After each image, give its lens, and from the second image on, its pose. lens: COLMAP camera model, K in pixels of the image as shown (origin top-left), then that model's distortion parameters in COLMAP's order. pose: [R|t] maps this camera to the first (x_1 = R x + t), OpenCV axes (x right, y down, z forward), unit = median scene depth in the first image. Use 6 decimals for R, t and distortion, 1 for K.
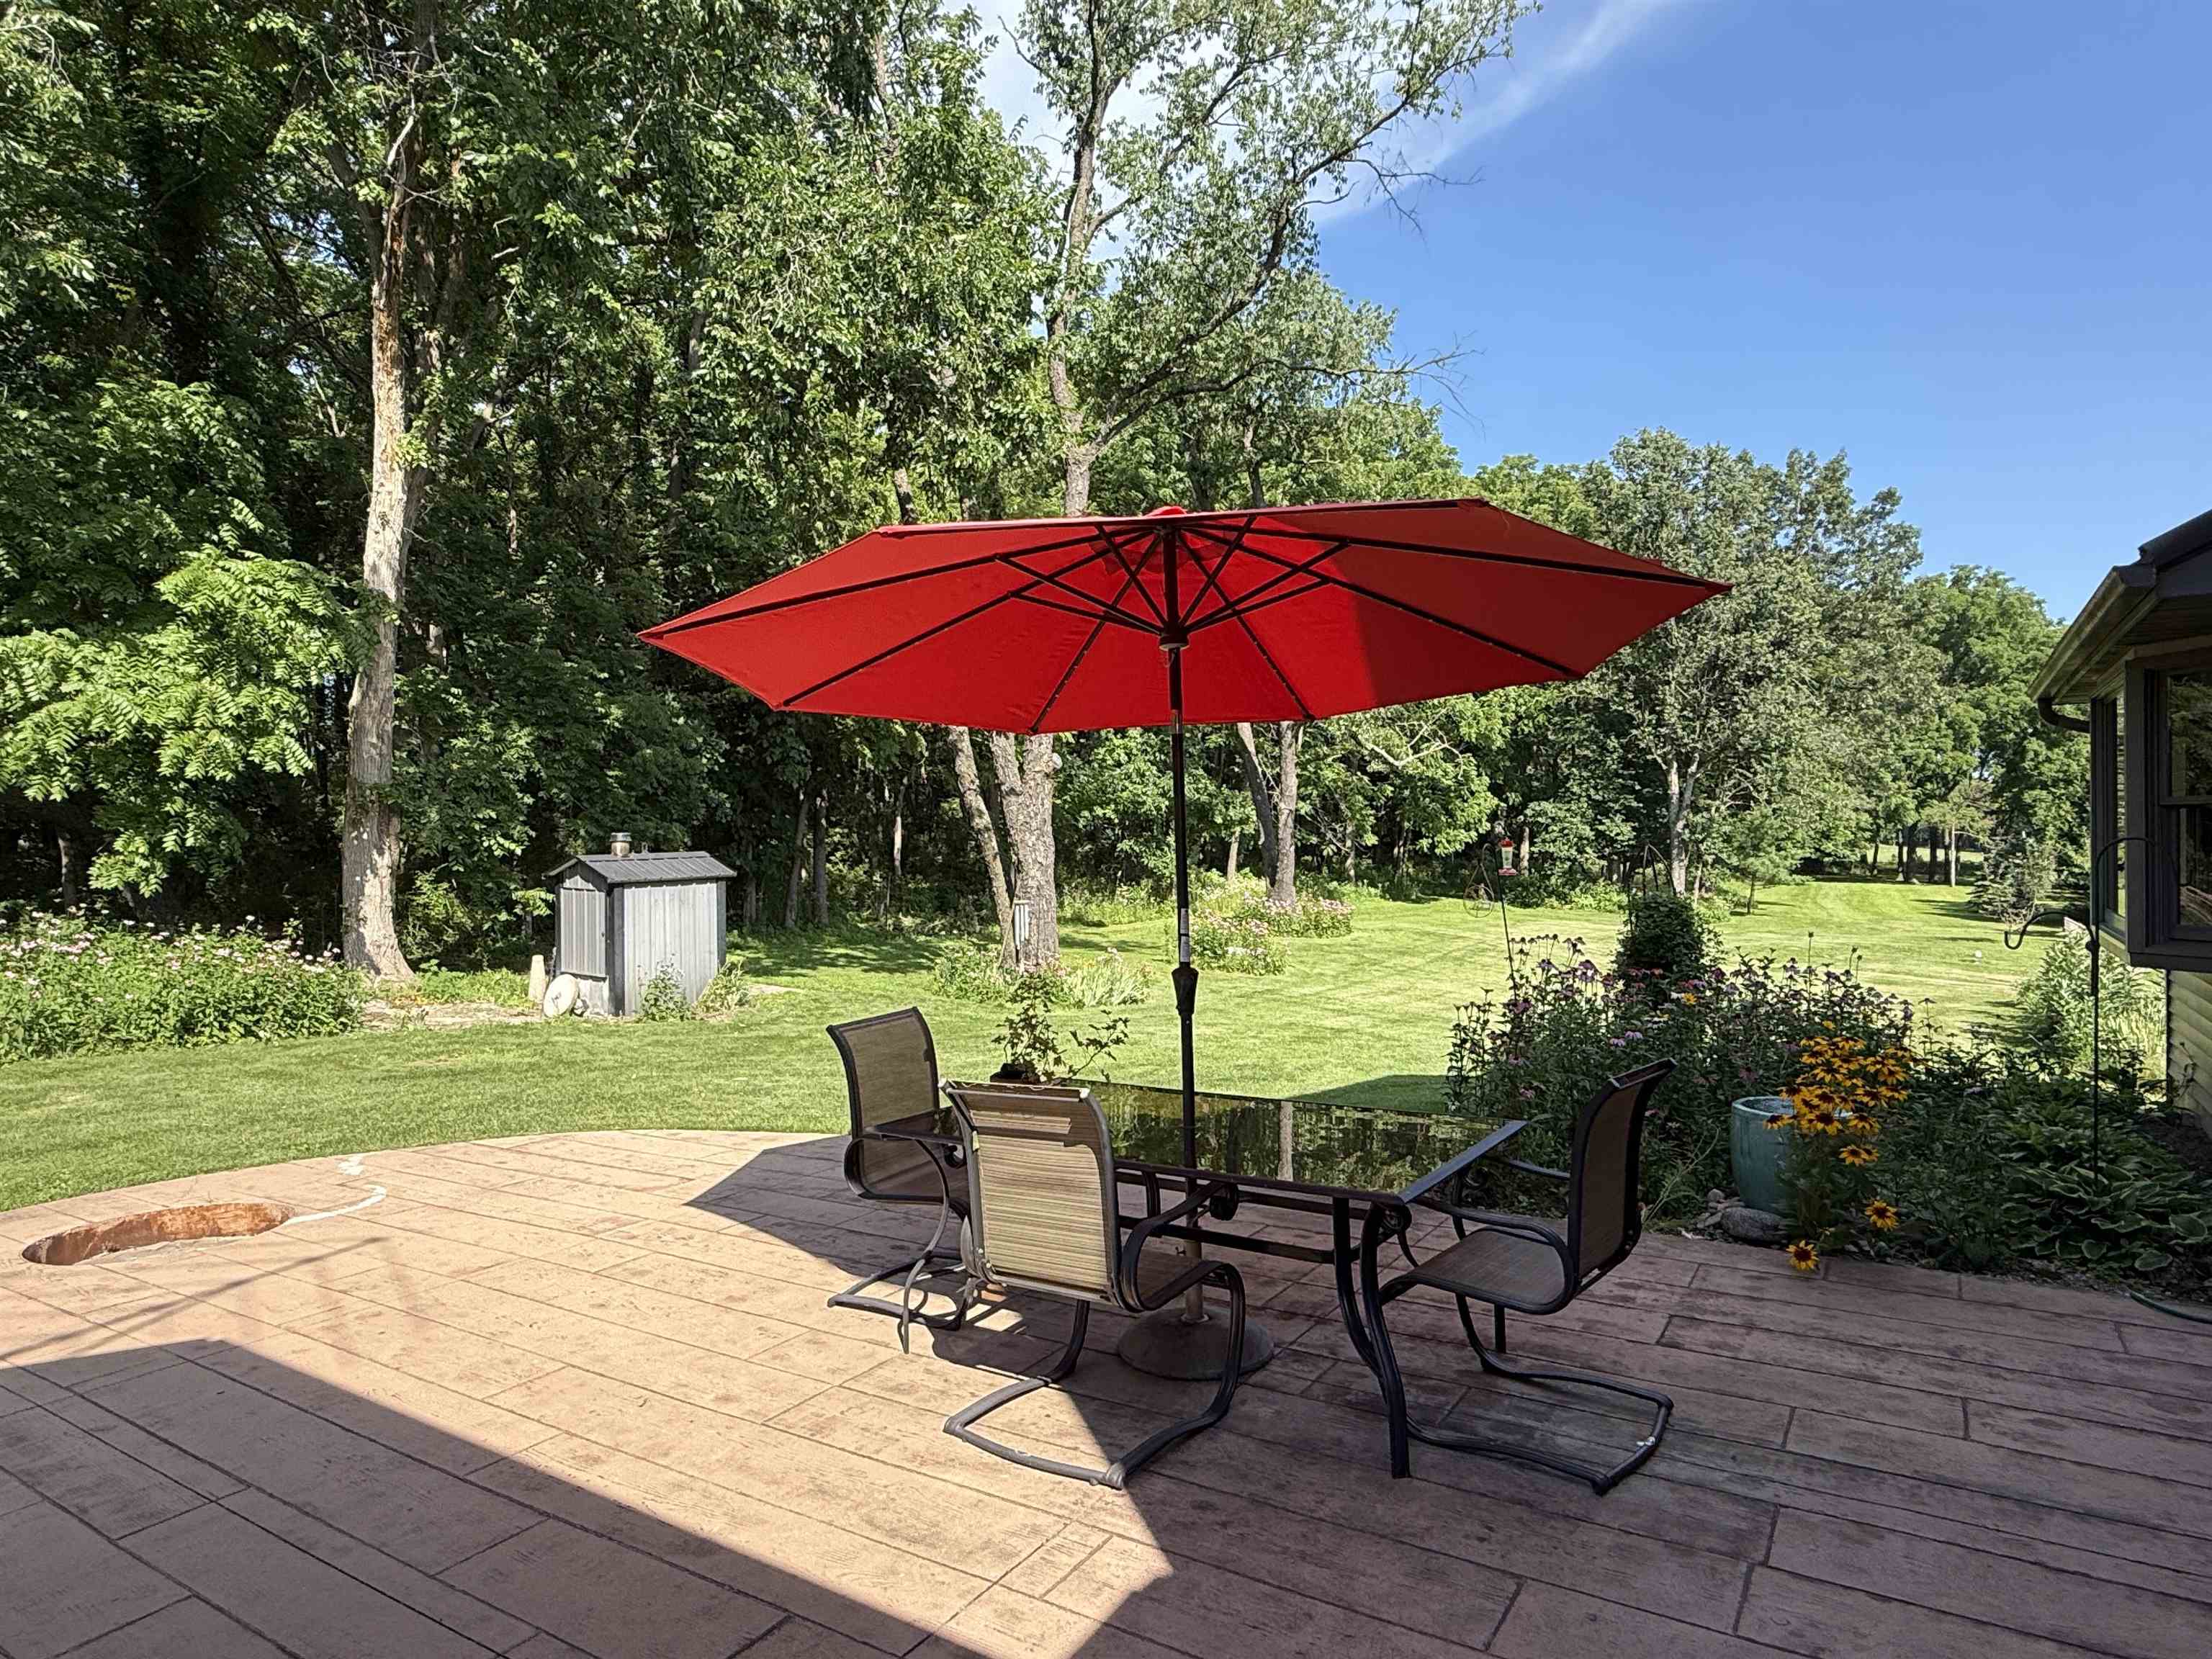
lens RADIAL K [[1279.5, 0, 1106.5], [0, 1279.5, 841.5], [0, 0, 1]] dist [0.004251, -0.004089]
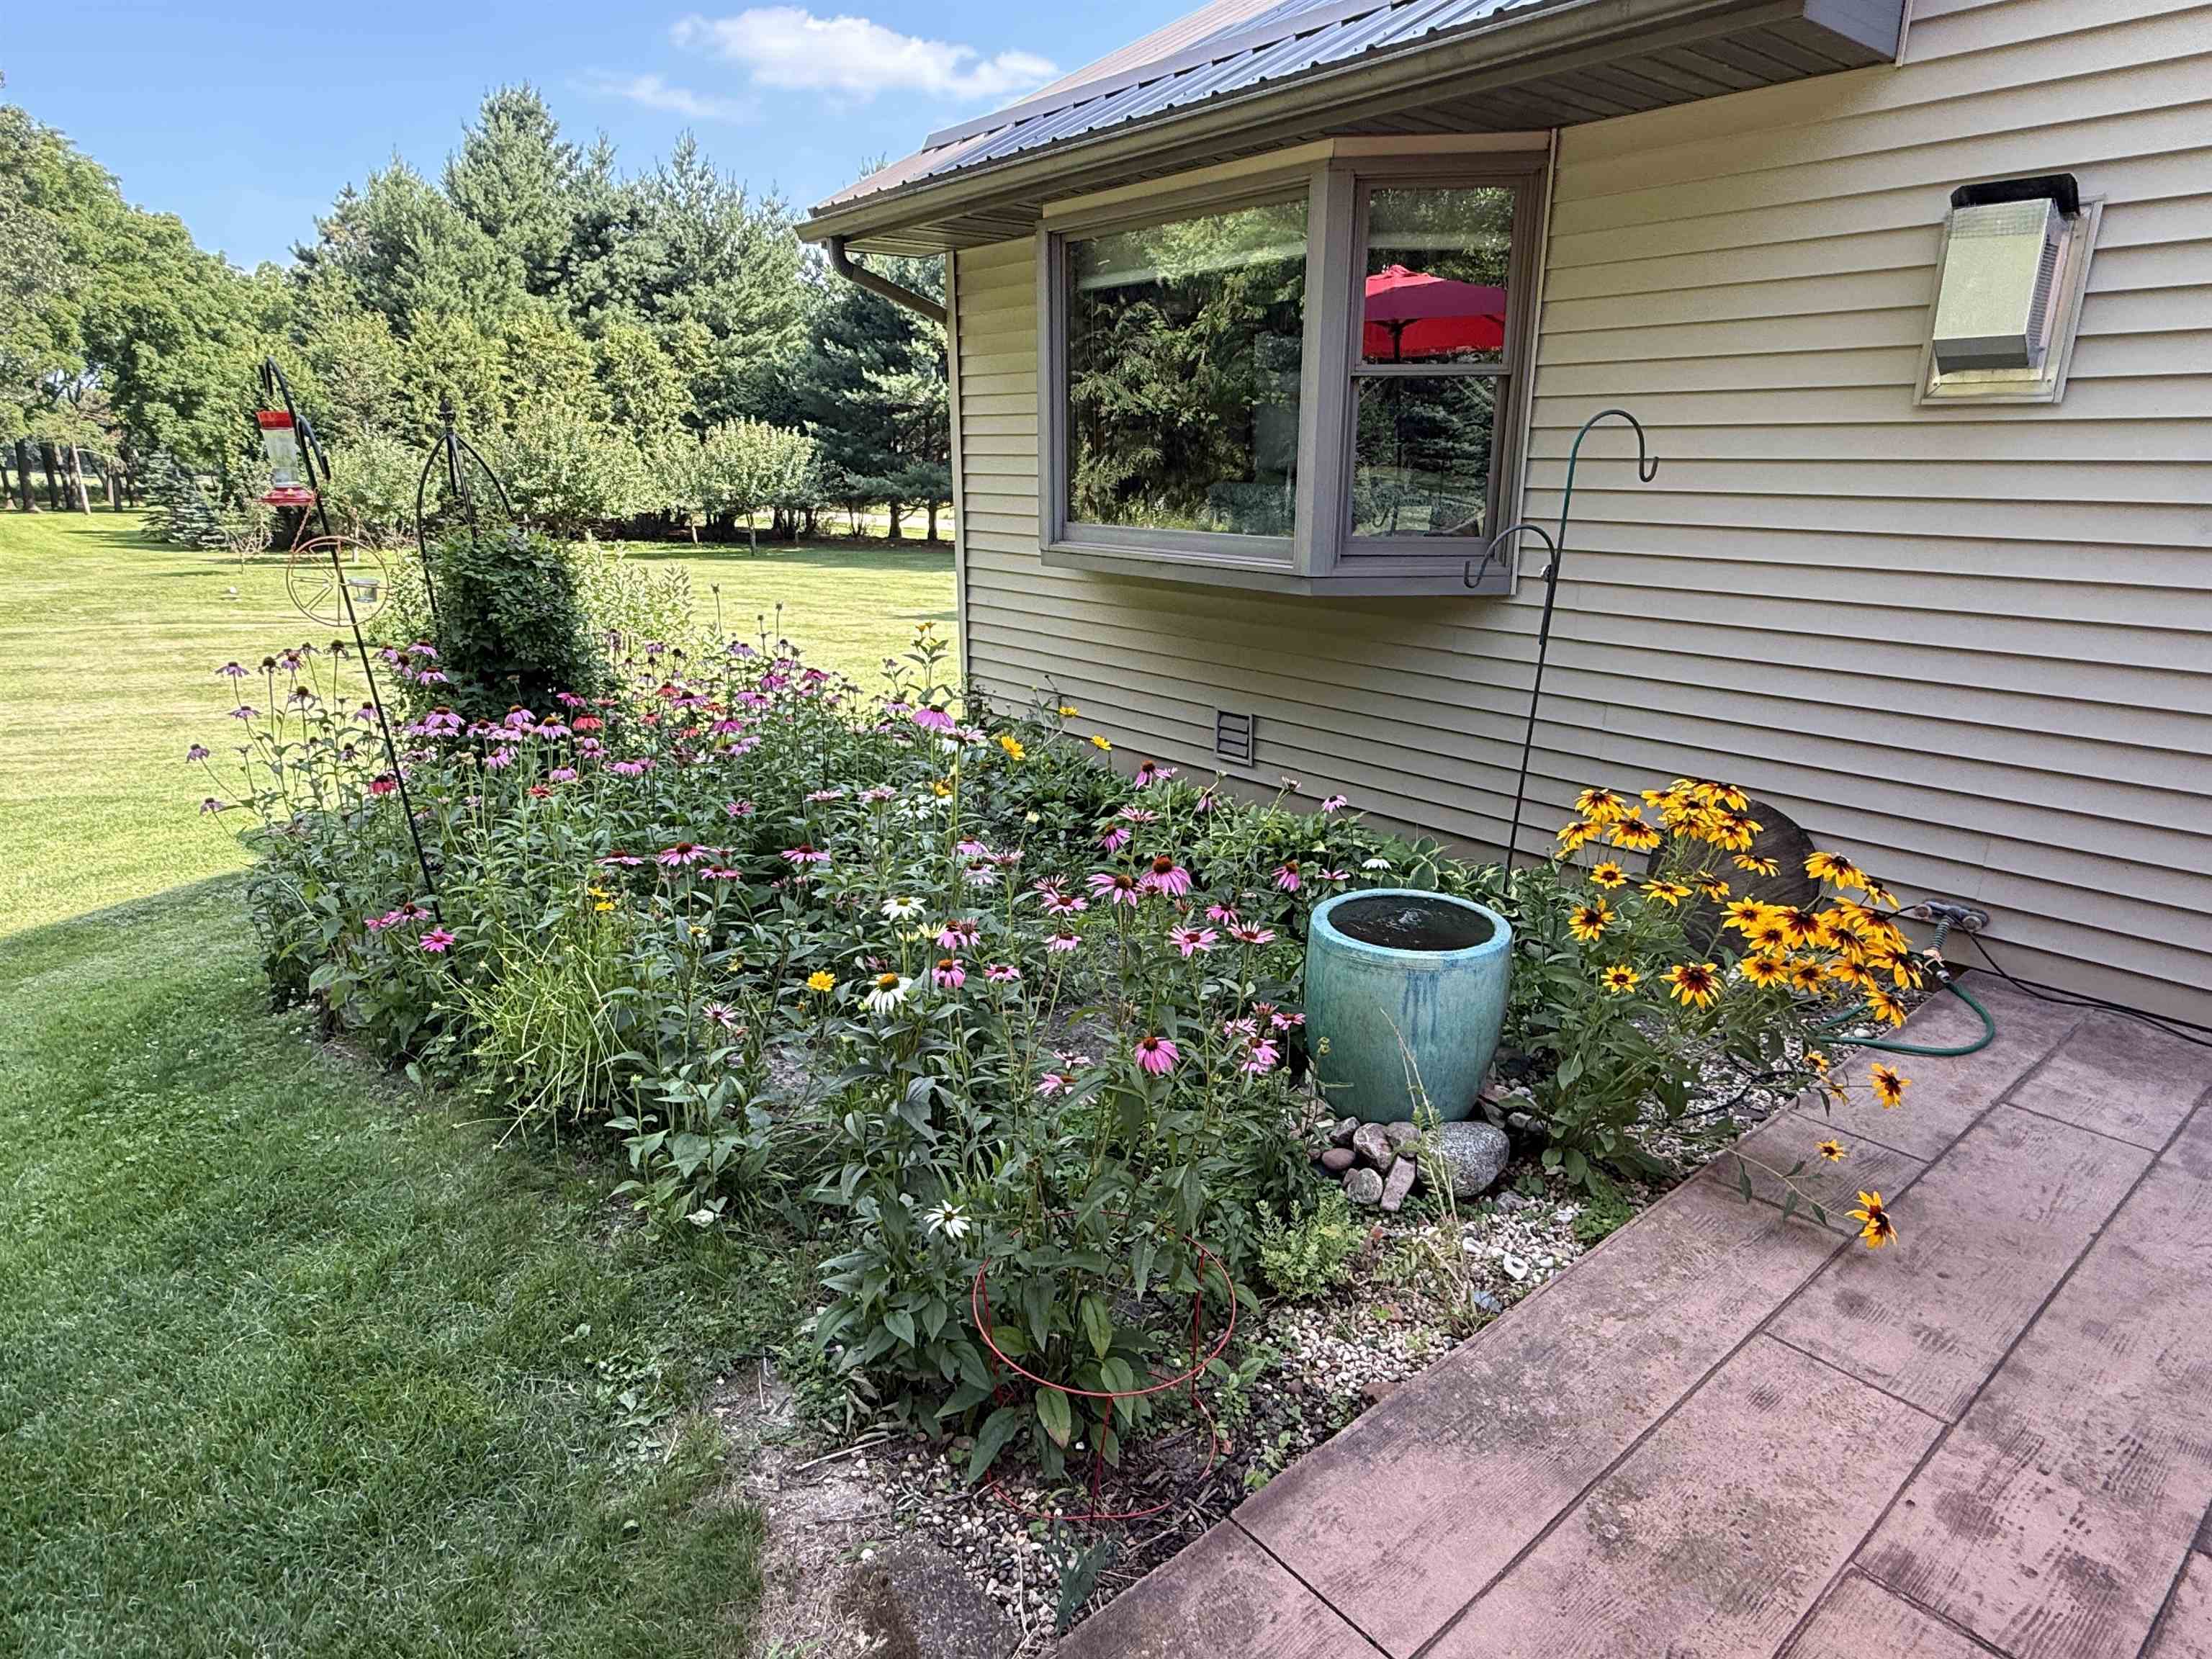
lens RADIAL K [[1279.5, 0, 1102.6], [0, 1279.5, 845.1], [0, 0, 1]] dist [0.004251, -0.004089]
pose [[0.301650, -0.274601, 0.913018, 0.000610], [0.001837, 0.957791, 0.287460, 0.001202], [-0.953417, -0.085035, 0.289422, 0.055402]]
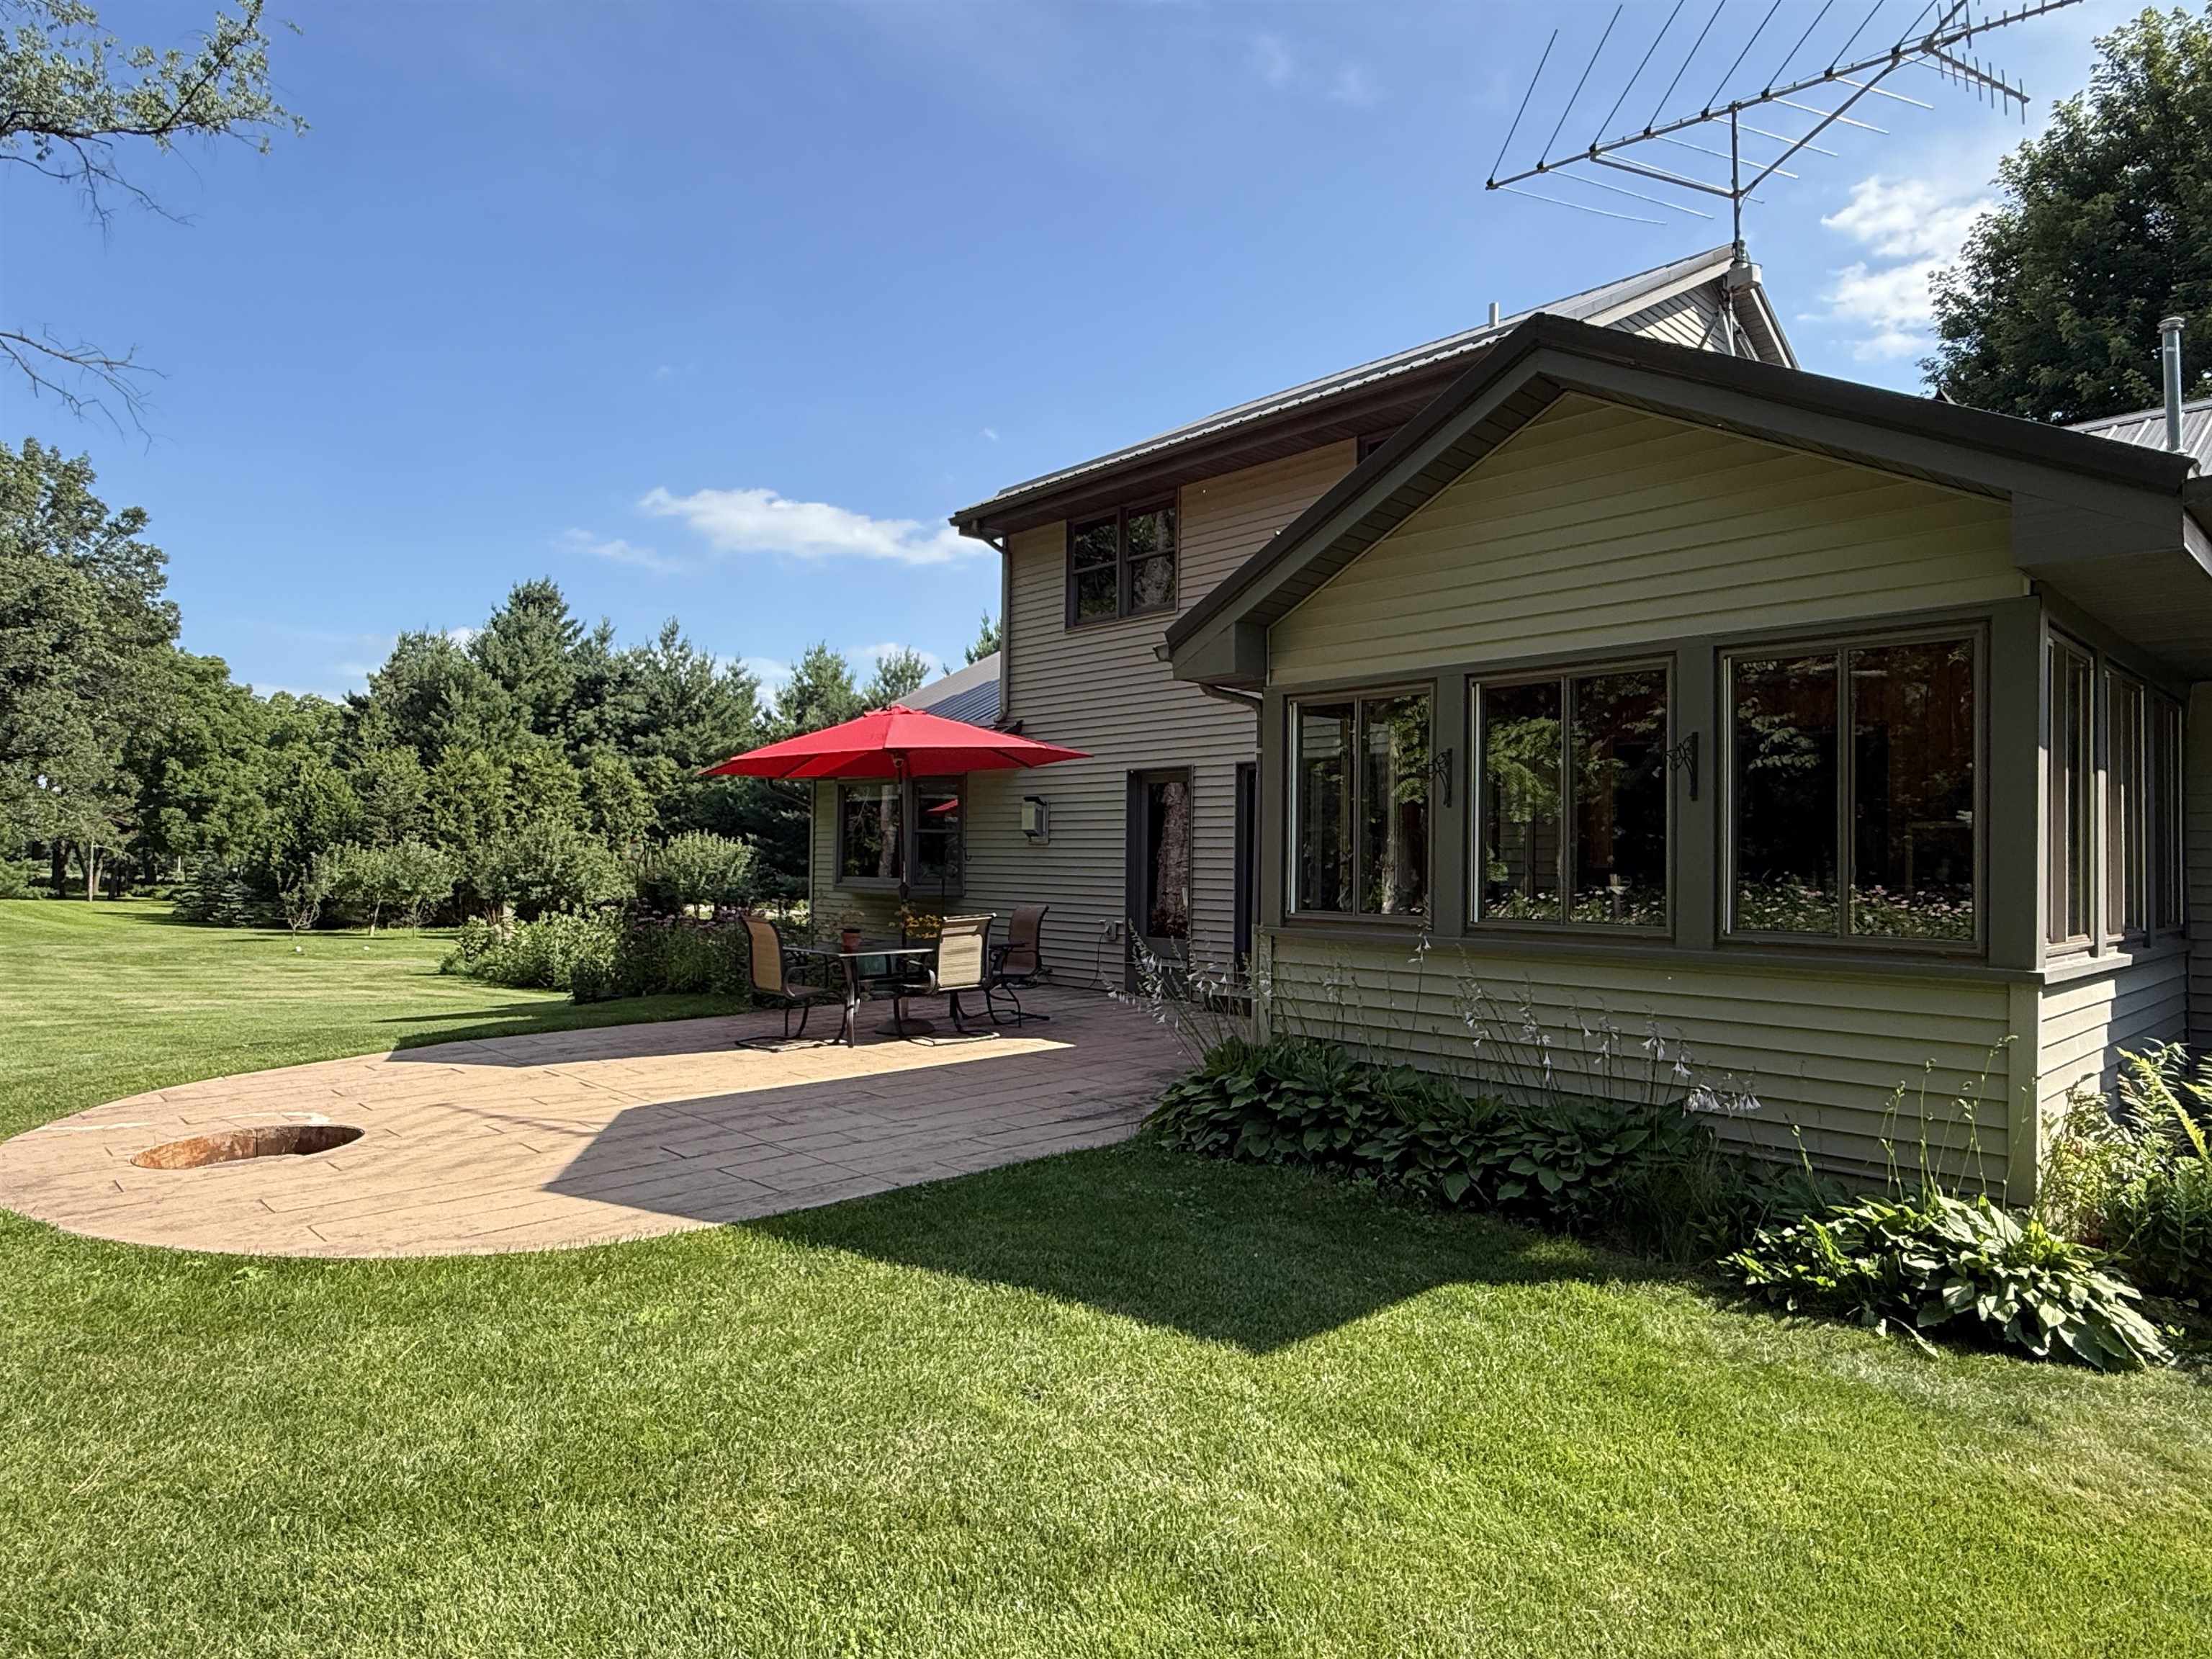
lens RADIAL K [[1279.5, 0, 1094.8], [0, 1279.5, 852.0], [0, 0, 1]] dist [0.004251, -0.004089]
pose [[0.254523, 0.017996, 0.966899, -0.099224], [-0.012737, 0.999802, -0.015256, 0.002839], [-0.966983, -0.008433, 0.254701, -0.001637]]
